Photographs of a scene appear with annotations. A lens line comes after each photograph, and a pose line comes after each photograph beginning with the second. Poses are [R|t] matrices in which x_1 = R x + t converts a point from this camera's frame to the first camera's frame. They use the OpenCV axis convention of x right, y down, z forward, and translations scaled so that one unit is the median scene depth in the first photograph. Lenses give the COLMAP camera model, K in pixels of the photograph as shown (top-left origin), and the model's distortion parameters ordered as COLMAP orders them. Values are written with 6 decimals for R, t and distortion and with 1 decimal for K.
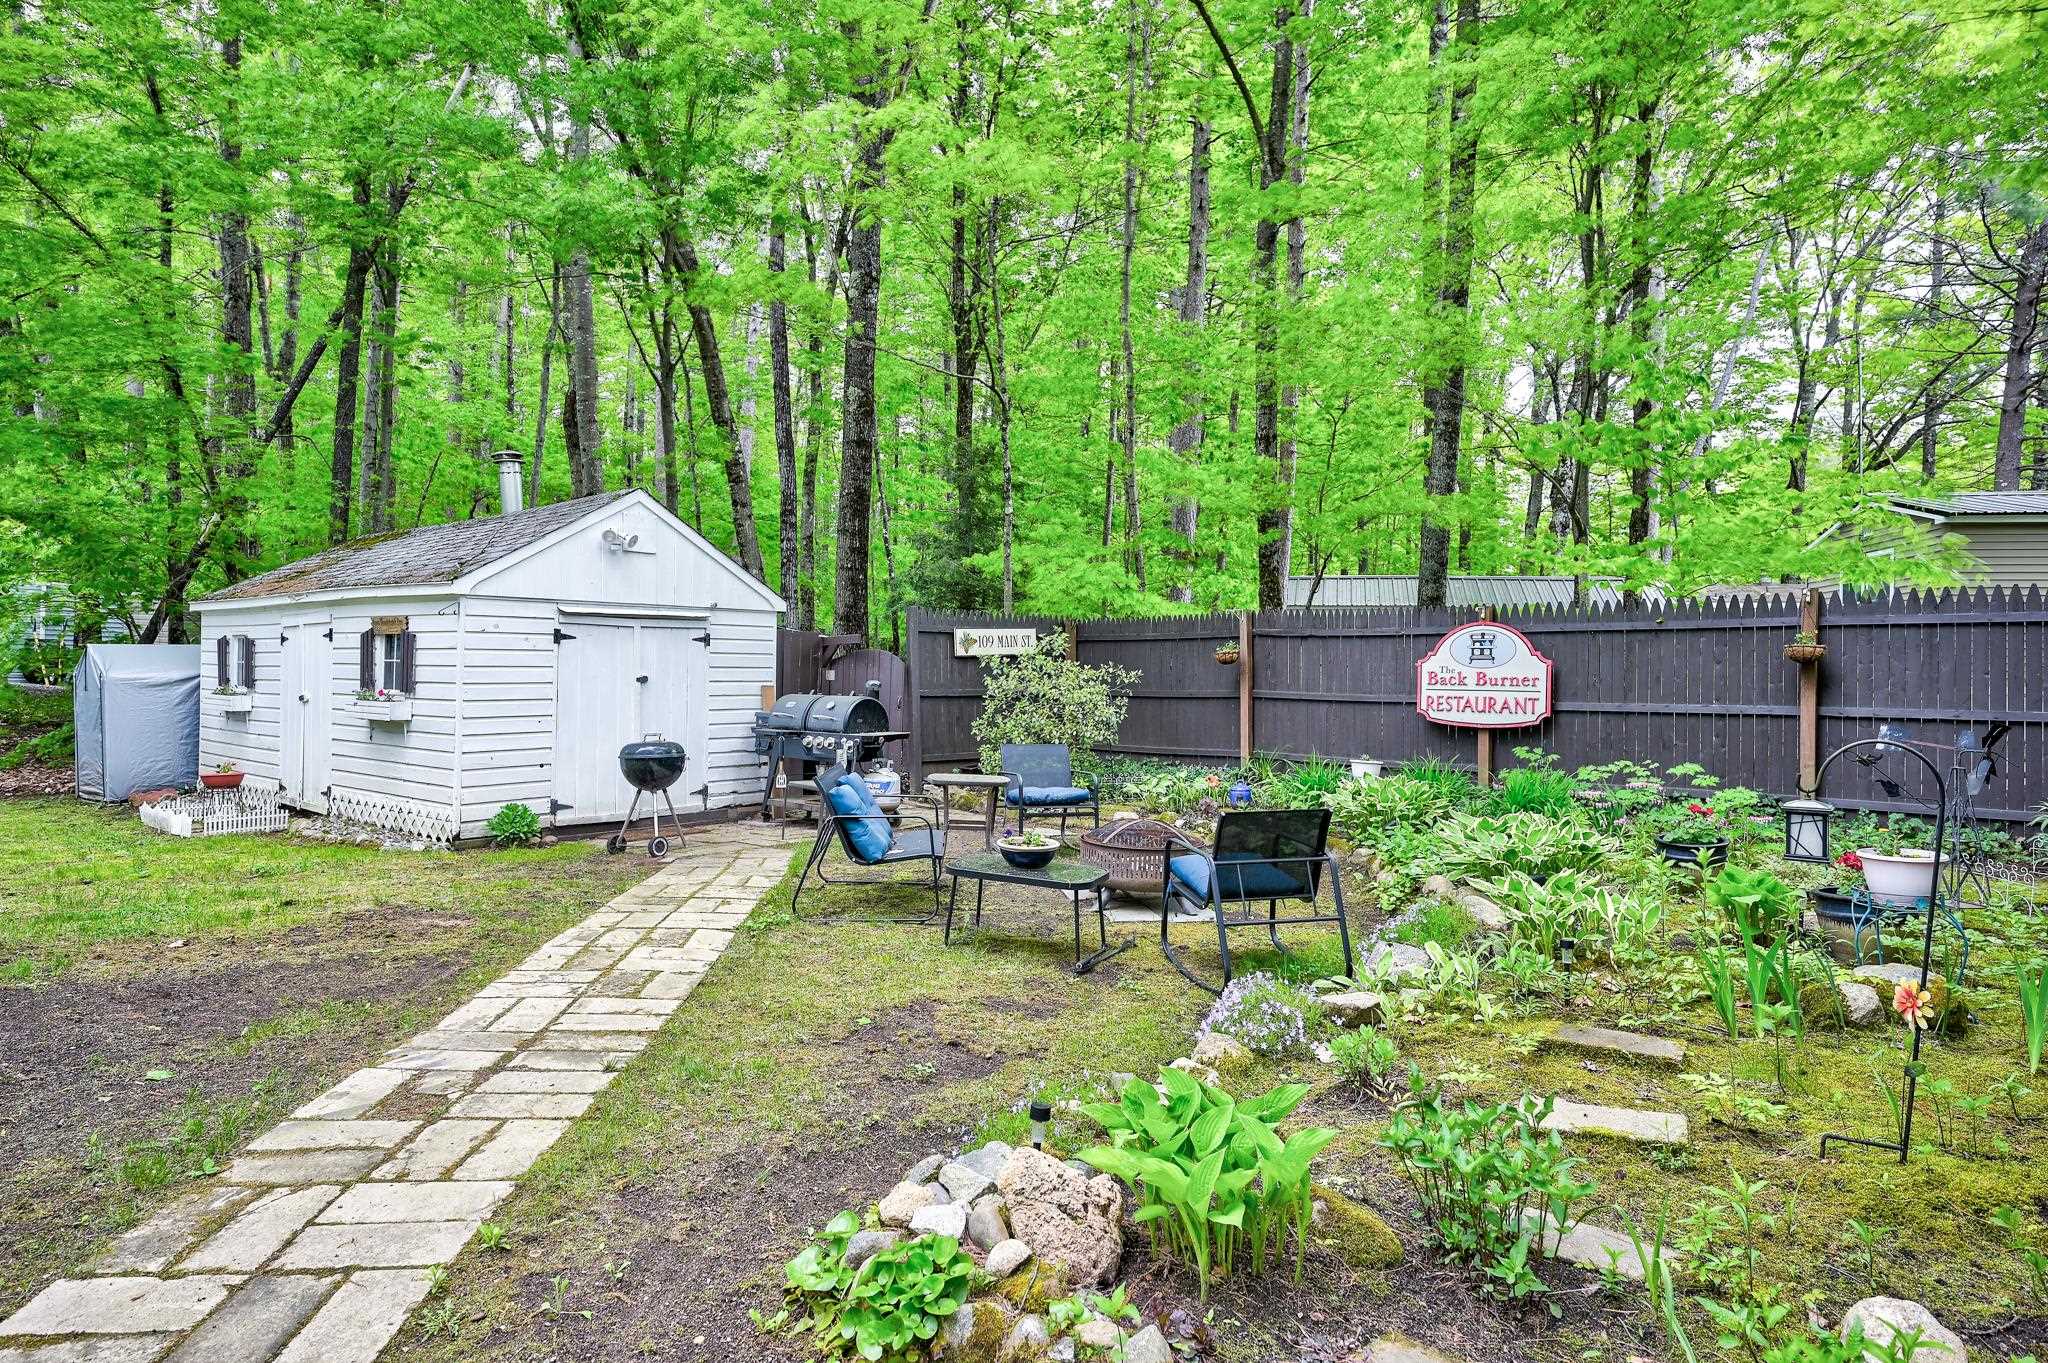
lens RADIAL K [[1148.5, 0, 1030.9], [0, 1148.5, 674.7], [0, 0, 1]] dist [0.001492, -0.001515]
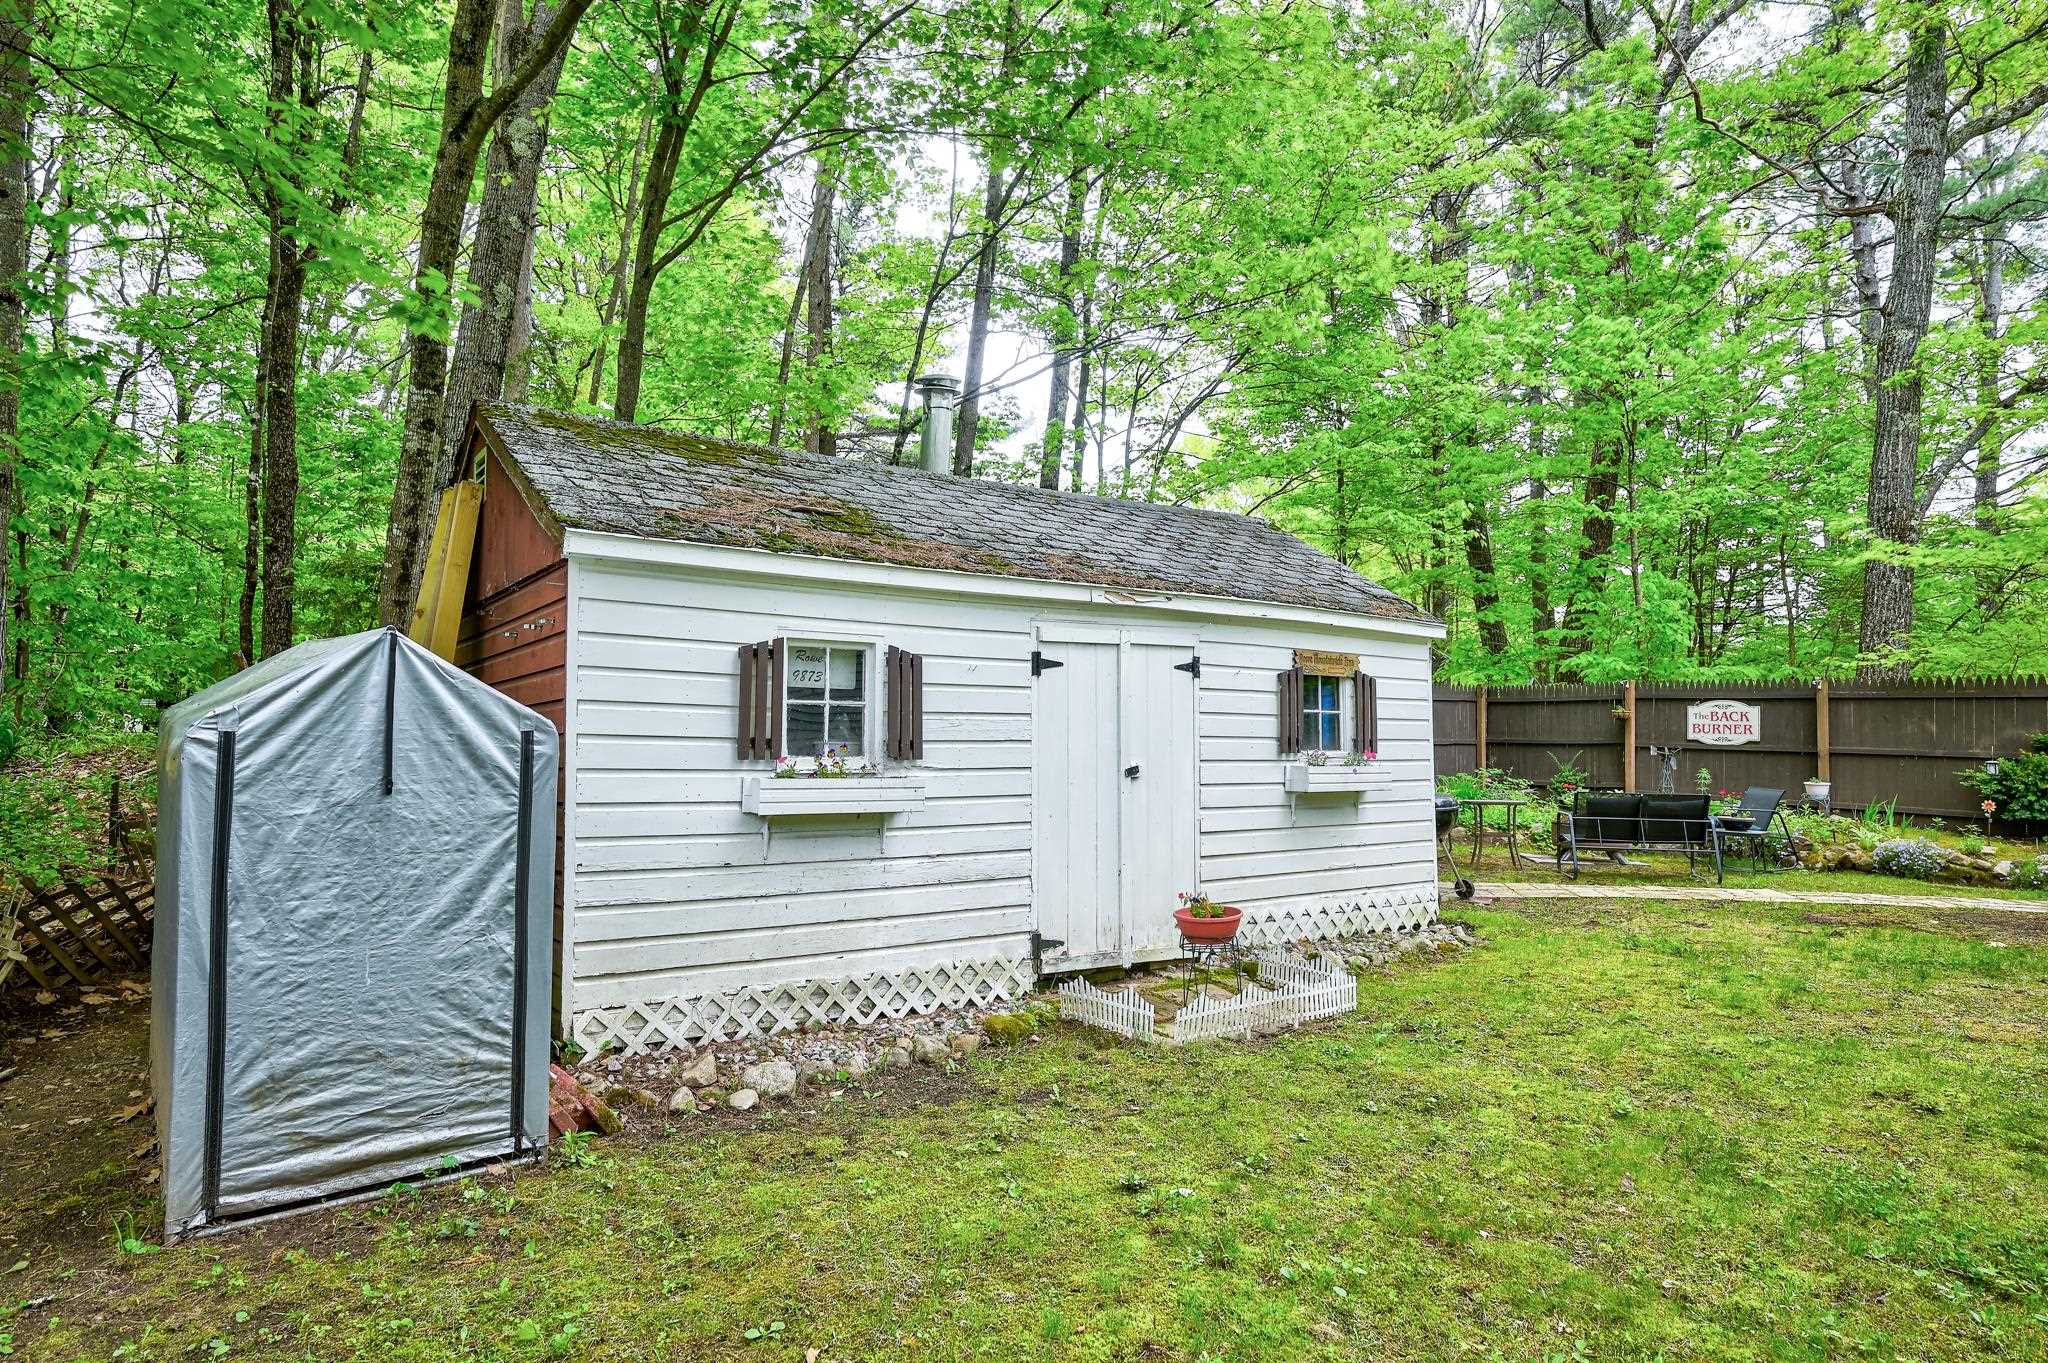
lens RADIAL K [[1148.5, 0, 1038.1], [0, 1148.5, 683.8], [0, 0, 1]] dist [0.001492, -0.001515]
pose [[0.288226, 0.028227, 0.957146, -1.144938], [-0.009625, 0.999600, -0.026580, -0.007614], [-0.957514, -0.001552, 0.288382, 0.836482]]
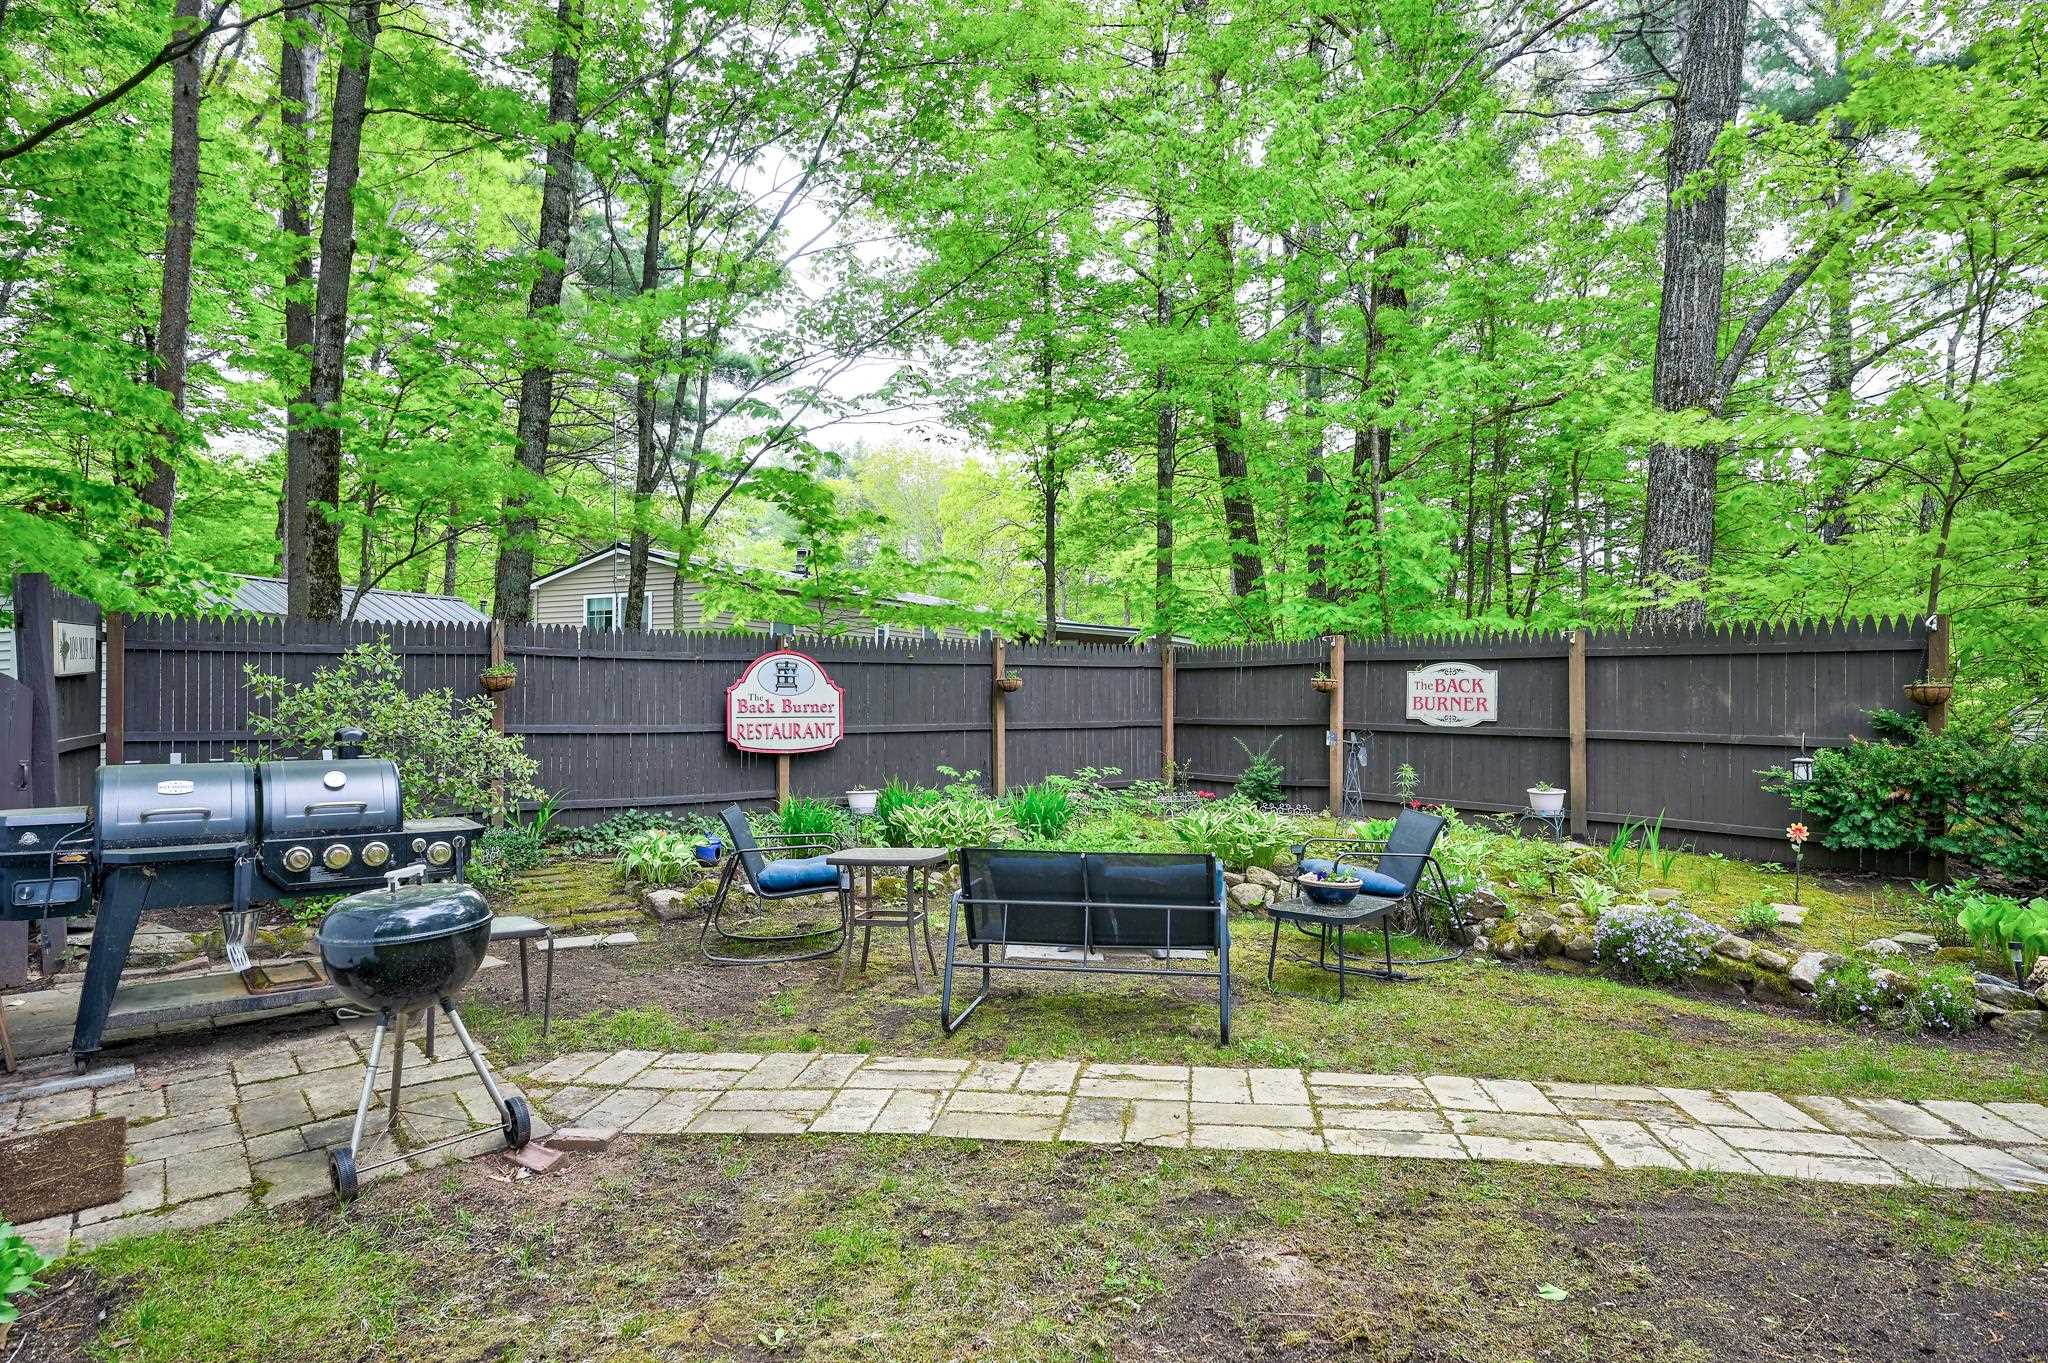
lens RADIAL K [[1148.5, 0, 1016.9], [0, 1148.5, 685.2], [0, 0, 1]] dist [0.001492, -0.001515]
pose [[0.225487, 0.001356, 0.974245, -0.576031], [0.002840, 0.999994, -0.002050, -0.012497], [-0.974242, 0.003229, 0.225482, 0.572597]]
